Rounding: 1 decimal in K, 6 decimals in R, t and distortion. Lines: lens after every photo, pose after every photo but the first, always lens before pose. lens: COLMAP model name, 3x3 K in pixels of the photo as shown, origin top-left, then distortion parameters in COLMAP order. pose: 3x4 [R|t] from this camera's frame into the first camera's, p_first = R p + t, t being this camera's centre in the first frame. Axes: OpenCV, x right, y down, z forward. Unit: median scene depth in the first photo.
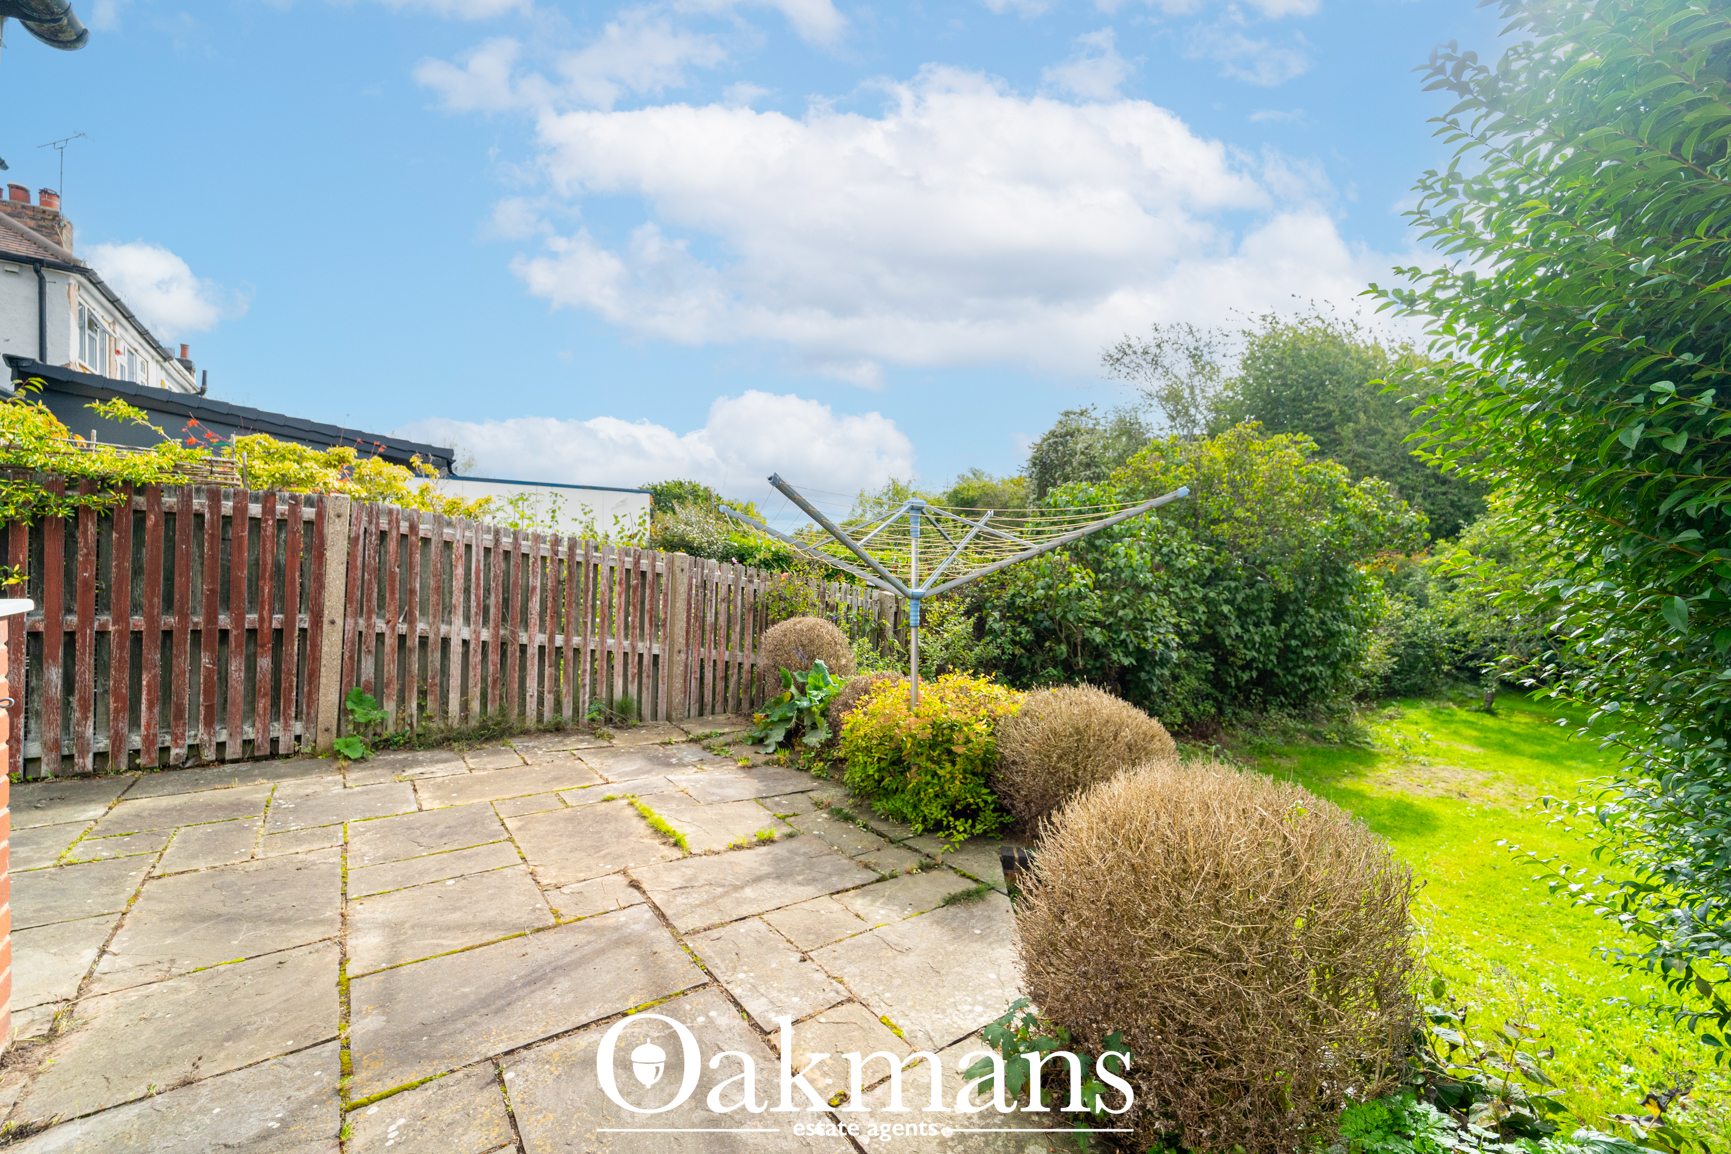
lens RADIAL K [[702.3, 0, 865.5], [0, 702.3, 577.0], [0, 0, 1]] dist [0.000345, -0.000176]
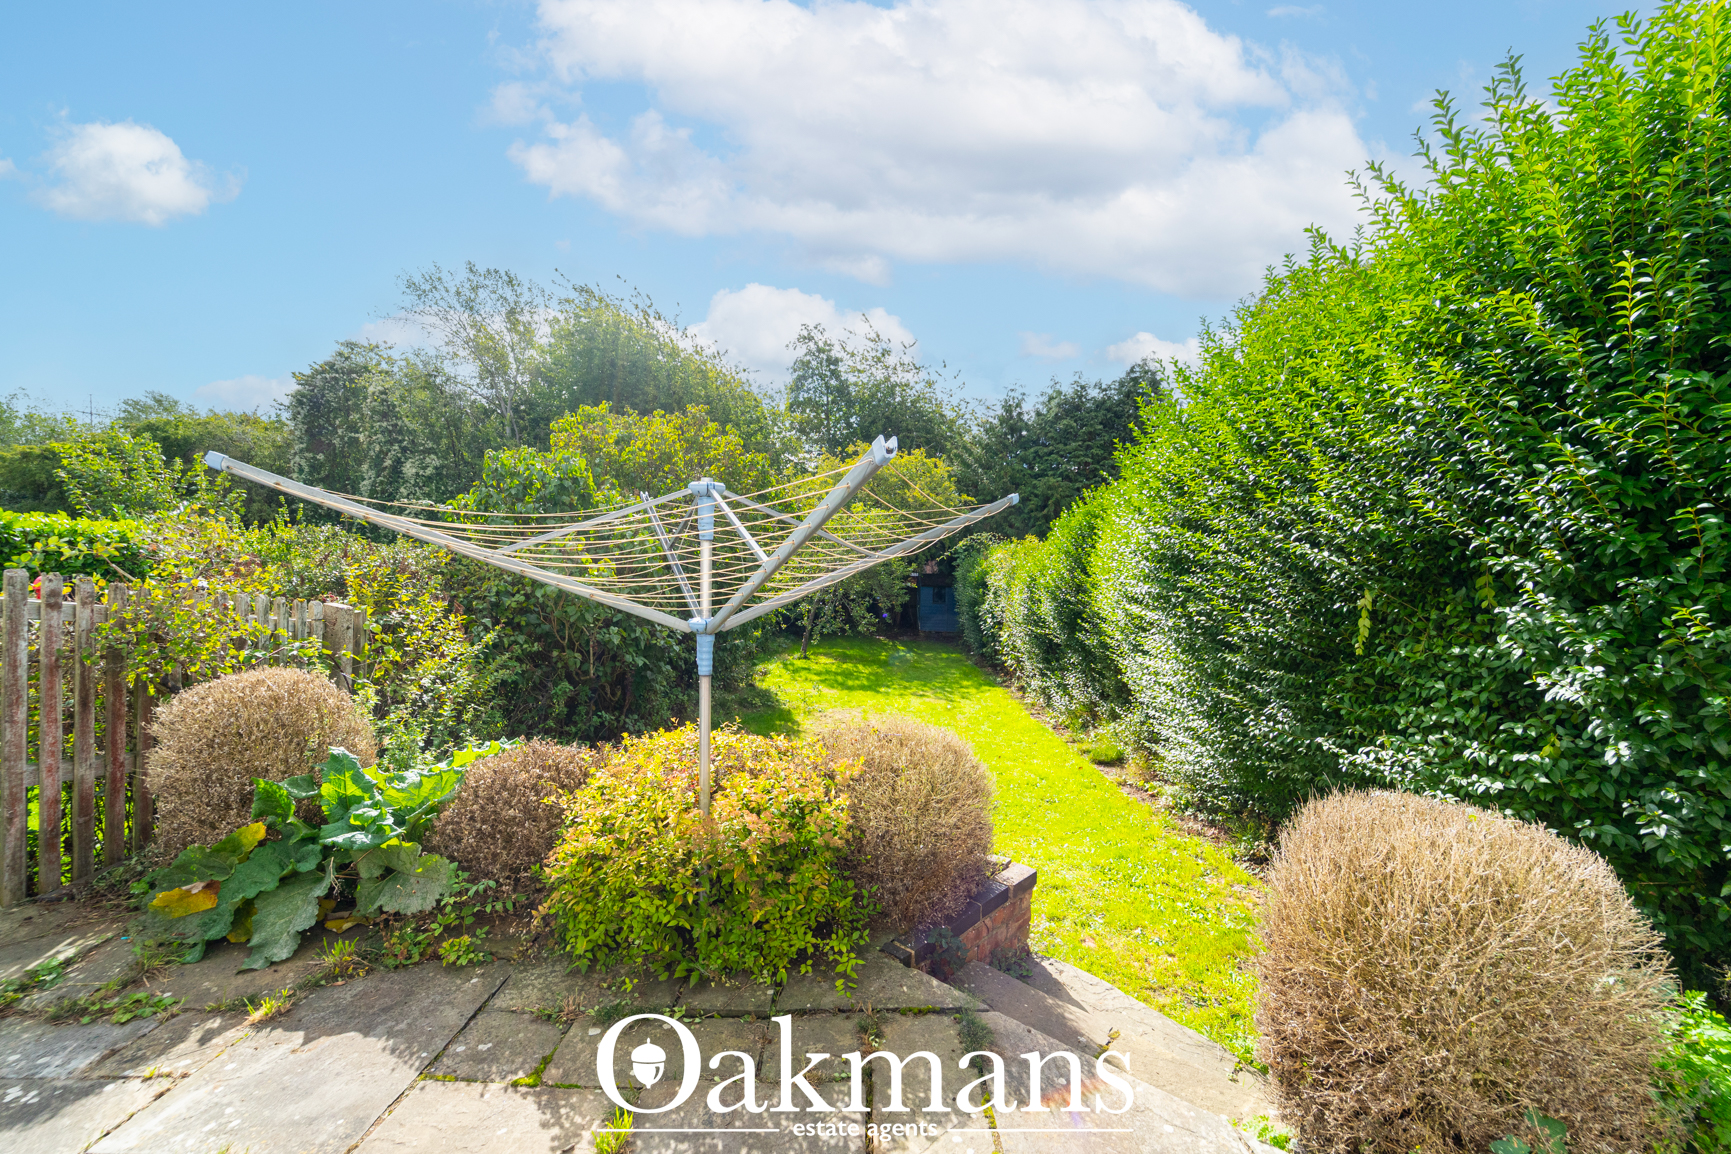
lens RADIAL K [[719.5, 0, 874.3], [0, 719.5, 573.0], [0, 0, 1]] dist [0.011002, -0.000111]
pose [[0.589988, -0.033530, 0.806715, -0.163559], [0.004978, 0.999269, 0.037892, -0.021964], [-0.807397, -0.018340, 0.589724, 0.203392]]
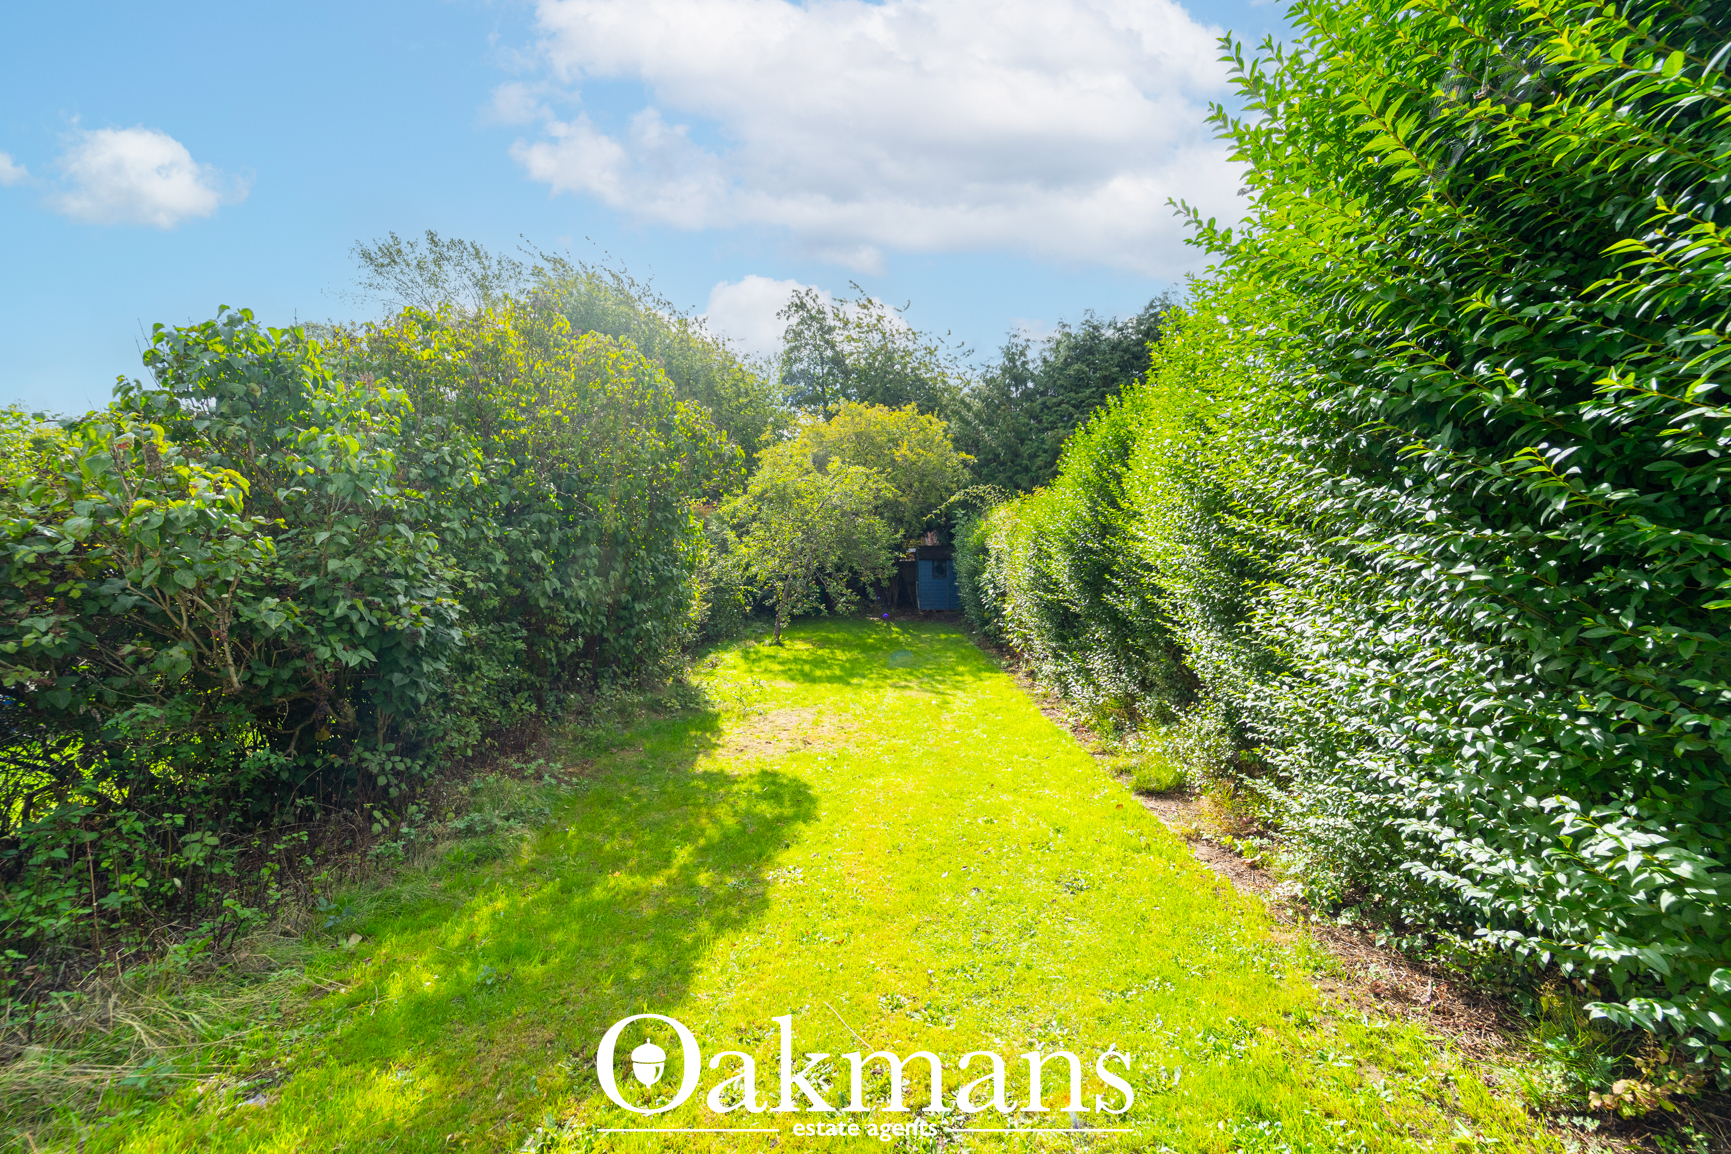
lens RADIAL K [[709.9, 0, 873.5], [0, 709.9, 573.8], [0, 0, 1]] dist [-0.001168, -0.000973]
pose [[0.607040, -0.070066, 0.791576, 0.175576], [0.039318, 0.997534, 0.058145, 0.038892], [-0.793698, -0.004173, 0.608298, 0.342592]]
